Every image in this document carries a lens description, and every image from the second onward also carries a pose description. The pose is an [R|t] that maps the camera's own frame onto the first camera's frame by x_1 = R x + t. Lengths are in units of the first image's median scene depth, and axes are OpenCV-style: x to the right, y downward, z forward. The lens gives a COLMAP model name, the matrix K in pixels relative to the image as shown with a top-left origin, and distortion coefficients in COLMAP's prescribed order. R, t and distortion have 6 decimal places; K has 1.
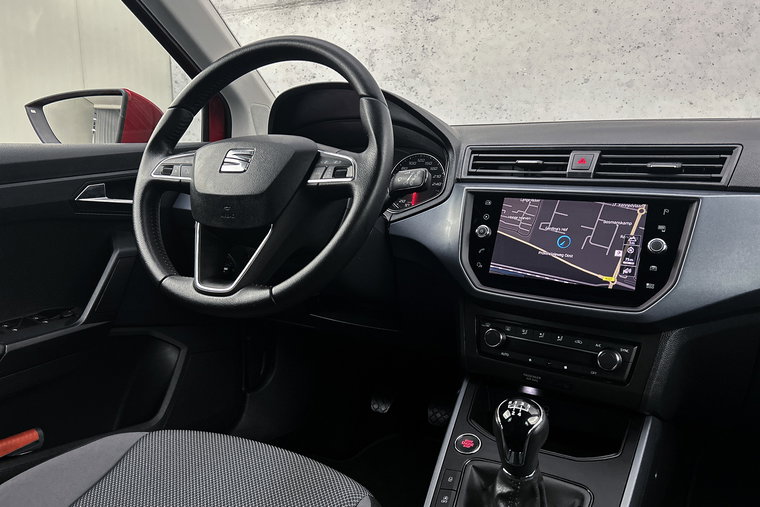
lens RADIAL K [[575.1, 0, 375.1], [0, 575.1, 248.4], [0, 0, 1]] dist [0.068759, -0.084813]
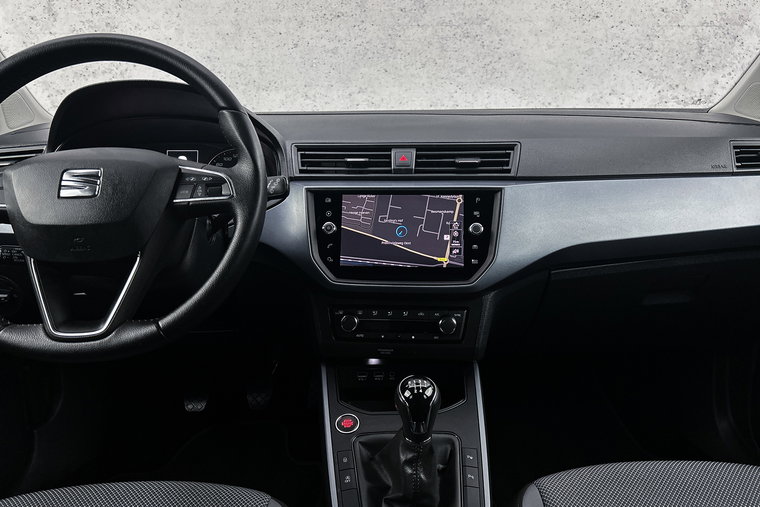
lens RADIAL K [[575.1, 0, 376.3], [0, 575.1, 249.1], [0, 0, 1]] dist [0.068759, -0.084813]
pose [[0.875483, -0.128551, 0.465837, -0.247838], [0.093963, 0.990855, 0.096841, -0.089048], [-0.474026, -0.041011, 0.879555, 0.016407]]
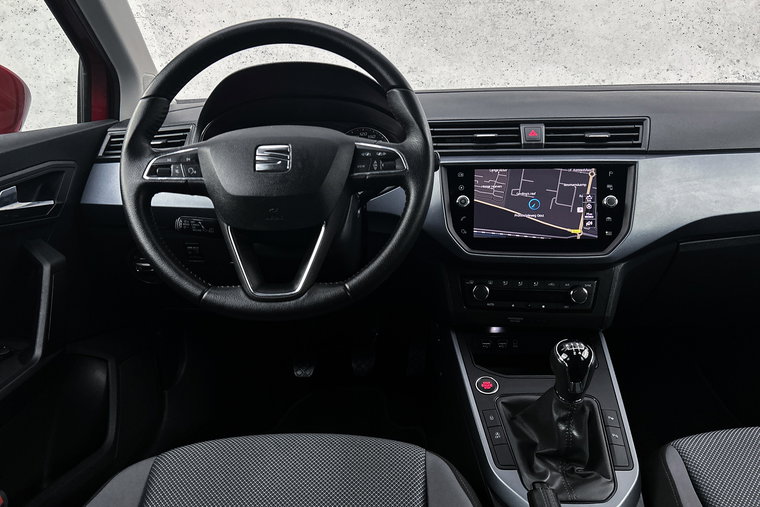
lens RADIAL K [[575.1, 0, 375.0], [0, 575.1, 247.9], [0, 0, 1]] dist [0.068759, -0.084813]
pose [[0.900264, -0.139535, 0.412377, -0.459788], [0.097536, 0.987811, 0.121310, -0.096043], [-0.424278, -0.068989, 0.902900, 0.055258]]
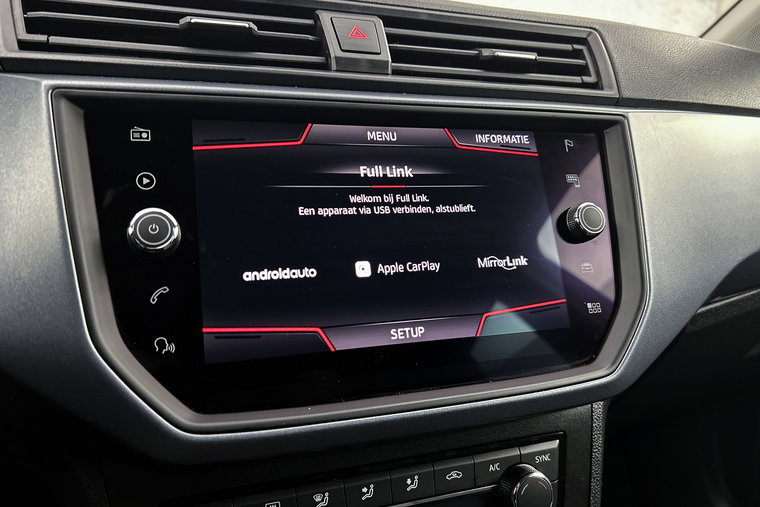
lens RADIAL K [[575.1, 0, 378.5], [0, 575.1, 250.7], [0, 0, 1]] dist [0.068759, -0.084813]
pose [[0.596217, -0.135857, 0.791245, 0.020493], [0.113376, 0.989949, 0.084544, -0.031878], [-0.794777, 0.039301, 0.605627, 0.757868]]
